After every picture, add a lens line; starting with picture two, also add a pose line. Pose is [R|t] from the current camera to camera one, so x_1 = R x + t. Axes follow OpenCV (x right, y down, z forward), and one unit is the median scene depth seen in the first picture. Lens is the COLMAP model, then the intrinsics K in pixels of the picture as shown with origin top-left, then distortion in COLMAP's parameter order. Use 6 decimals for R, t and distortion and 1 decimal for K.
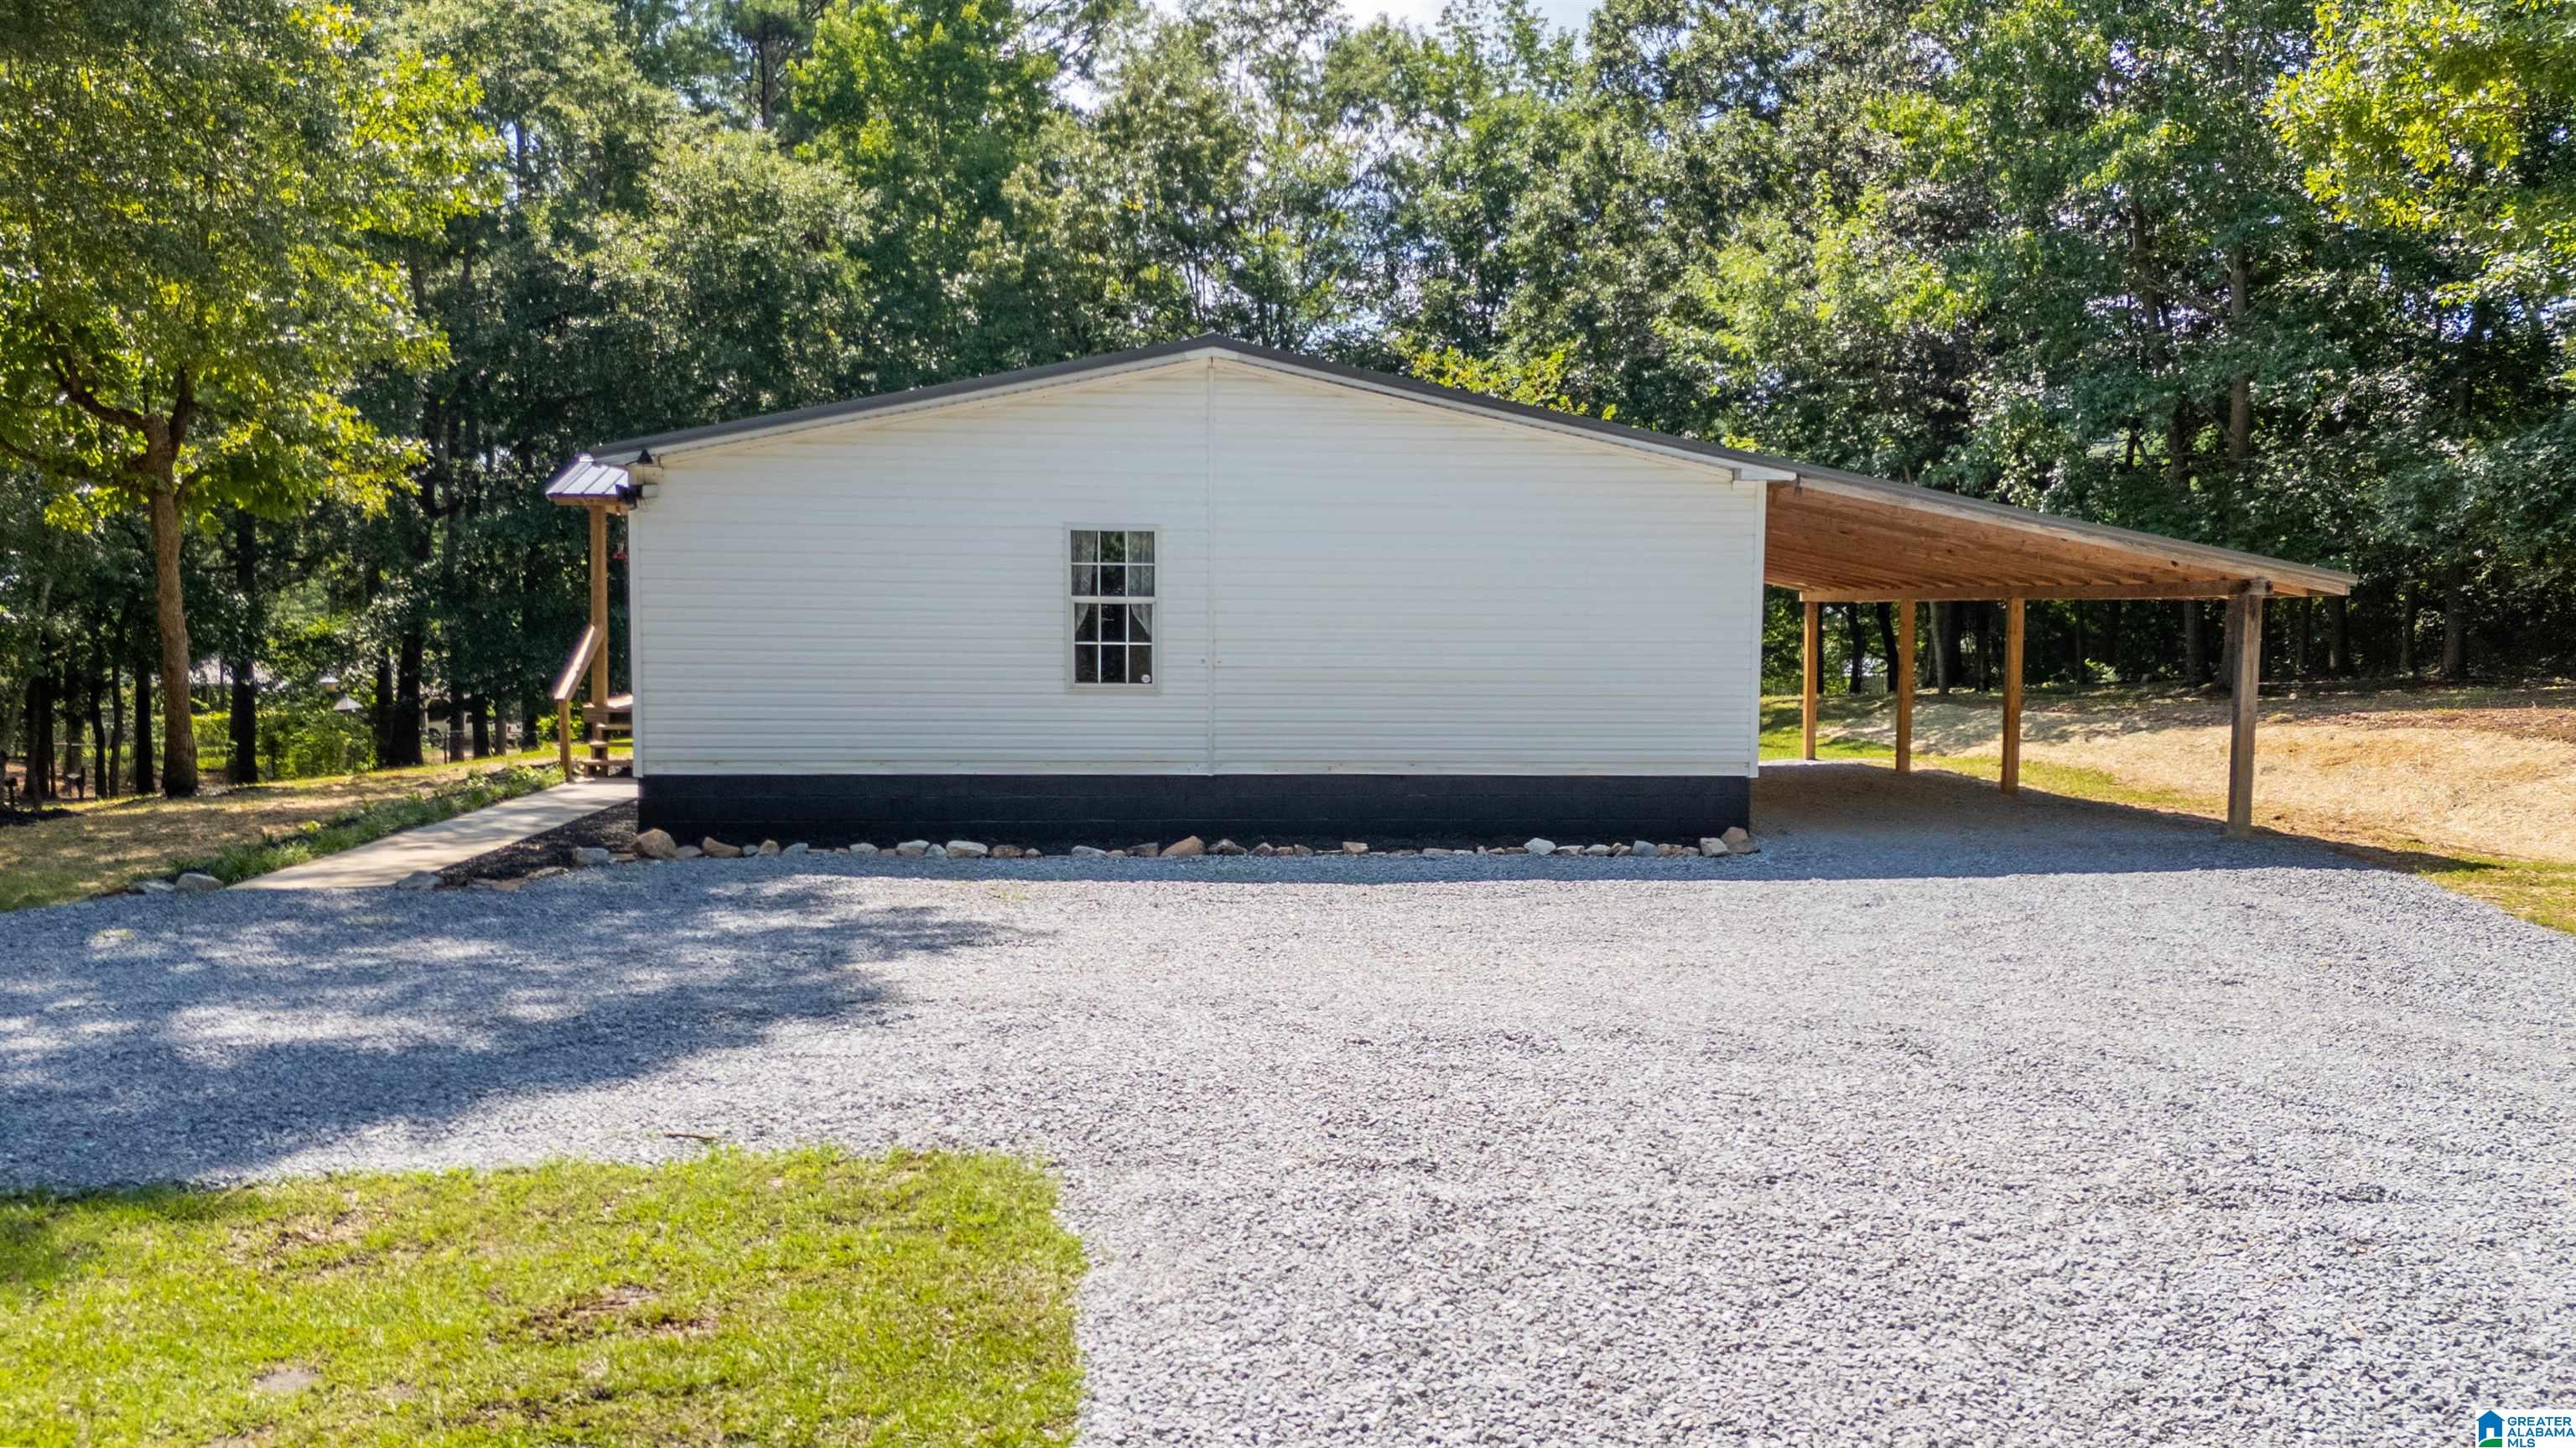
lens RADIAL K [[1827.3, 0, 1289.0], [0, 1827.3, 730.4], [0, 0, 1]] dist [0.064742, -0.066036]
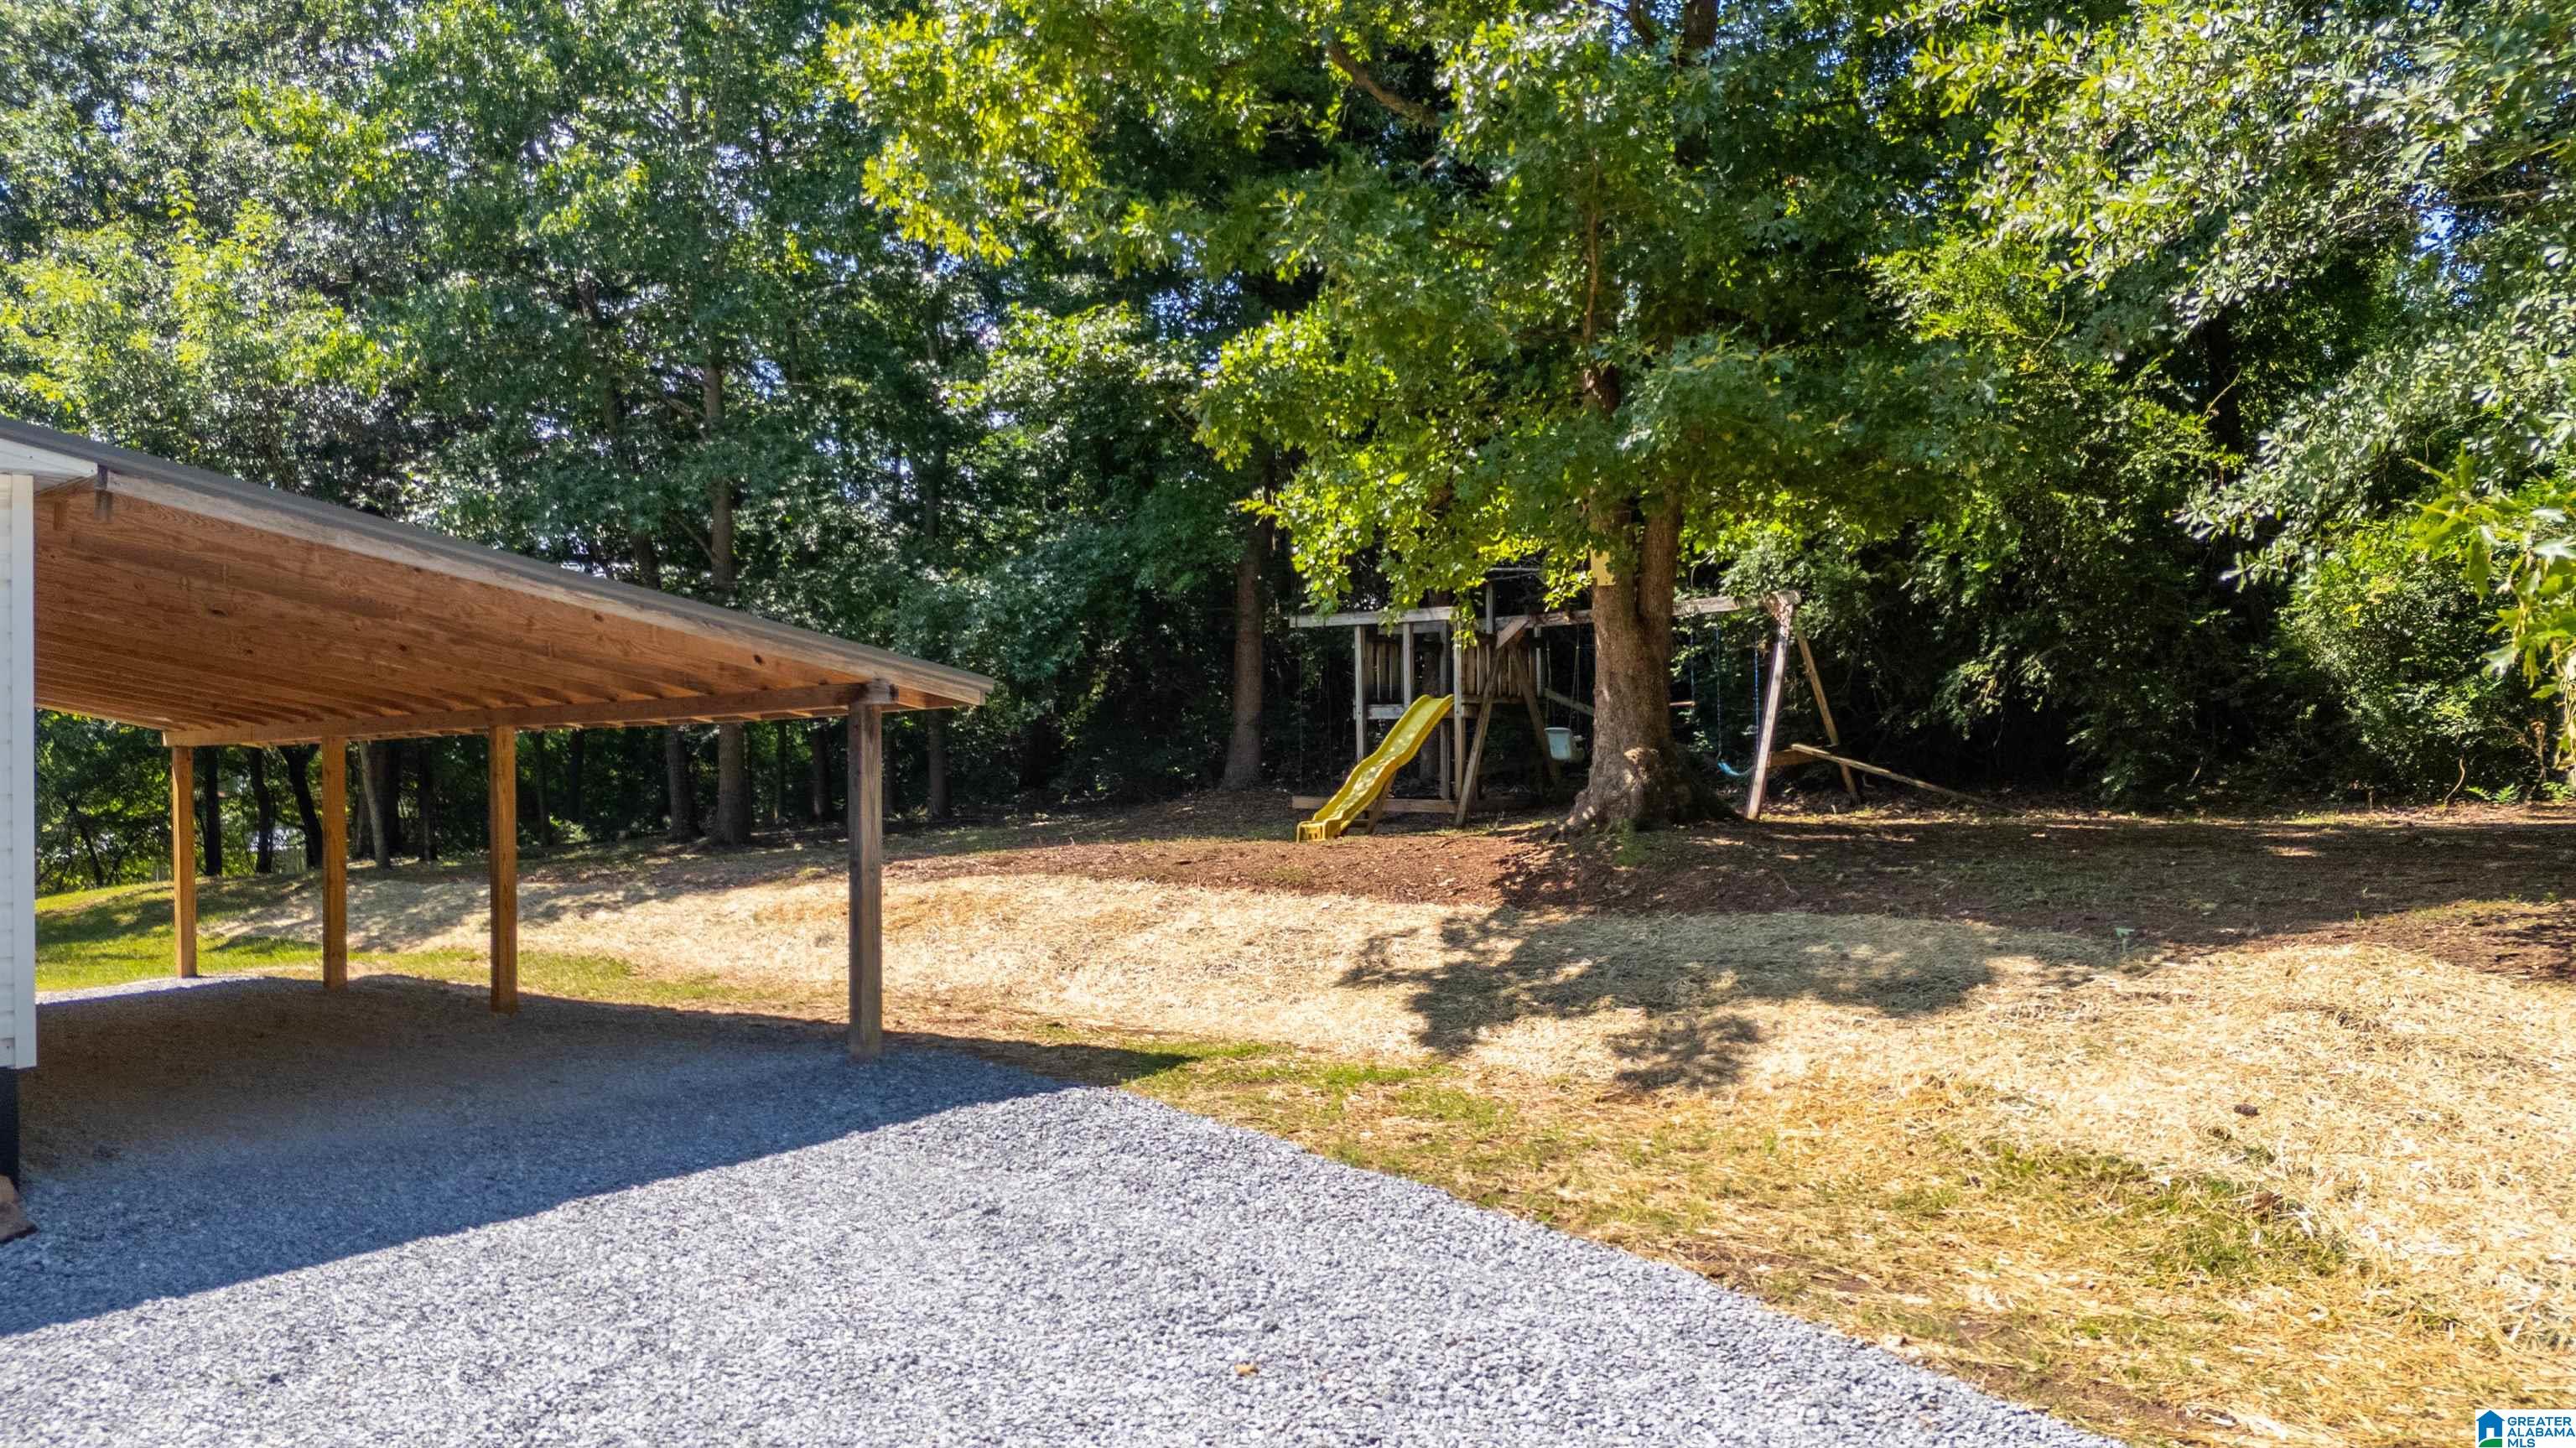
lens RADIAL K [[1827.3, 0, 1289.0], [0, 1827.3, 730.4], [0, 0, 1]] dist [0.064742, -0.066036]
pose [[0.694038, -0.007760, 0.719896, 0.070206], [0.070929, 0.995814, -0.057648, -0.006685], [-0.716436, 0.091072, 0.691683, 0.216427]]
